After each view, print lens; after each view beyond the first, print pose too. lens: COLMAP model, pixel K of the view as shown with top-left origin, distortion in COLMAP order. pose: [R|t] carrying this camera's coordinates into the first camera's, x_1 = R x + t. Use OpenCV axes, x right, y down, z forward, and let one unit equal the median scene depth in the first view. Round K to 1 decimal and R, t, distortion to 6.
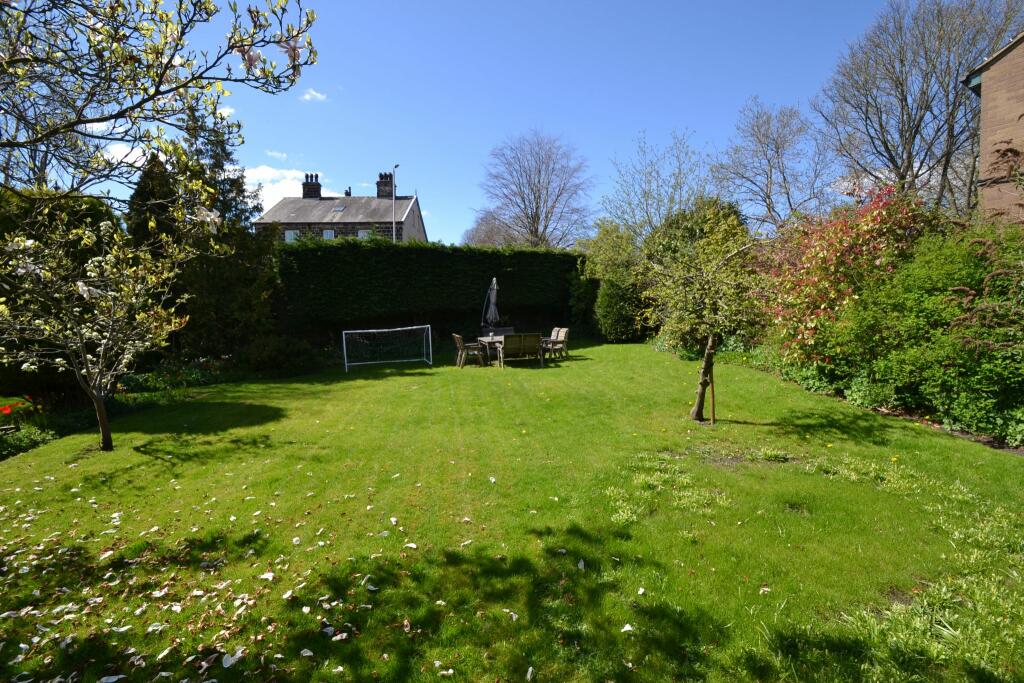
lens RADIAL K [[464.6, 0, 509.2], [0, 464.6, 343.9], [0, 0, 1]] dist [0.016442, -0.019928]
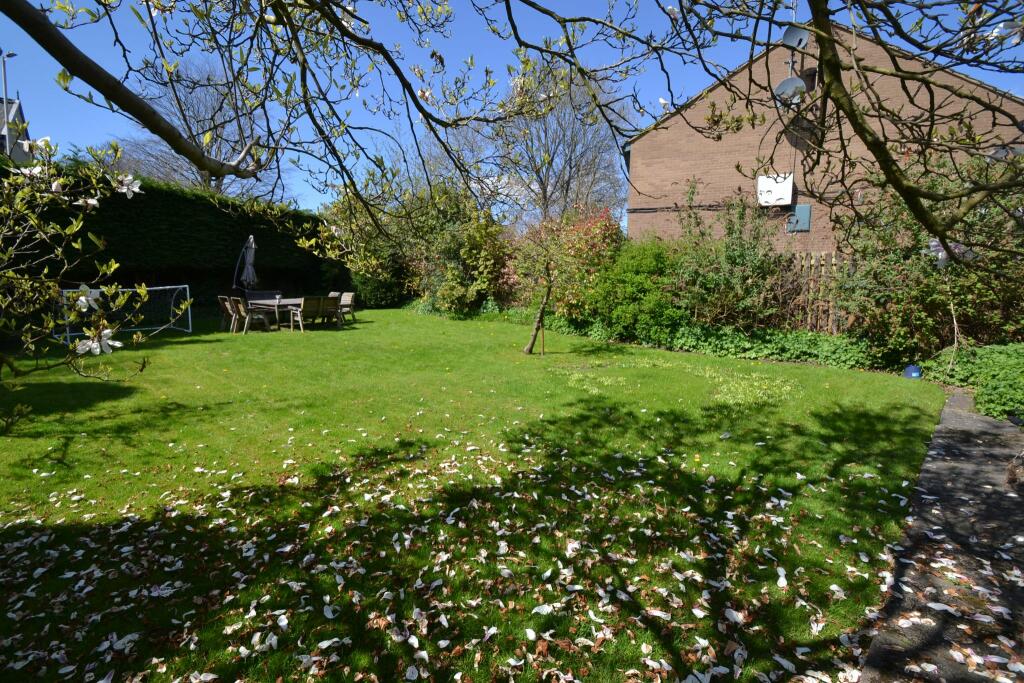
lens RADIAL K [[464.6, 0, 509.2], [0, 464.6, 343.9], [0, 0, 1]] dist [0.016442, -0.019928]
pose [[0.763072, -0.048857, 0.644464, -0.298725], [0.010644, 0.997954, 0.063051, 0.020102], [-0.646225, -0.041253, 0.762031, -0.035372]]
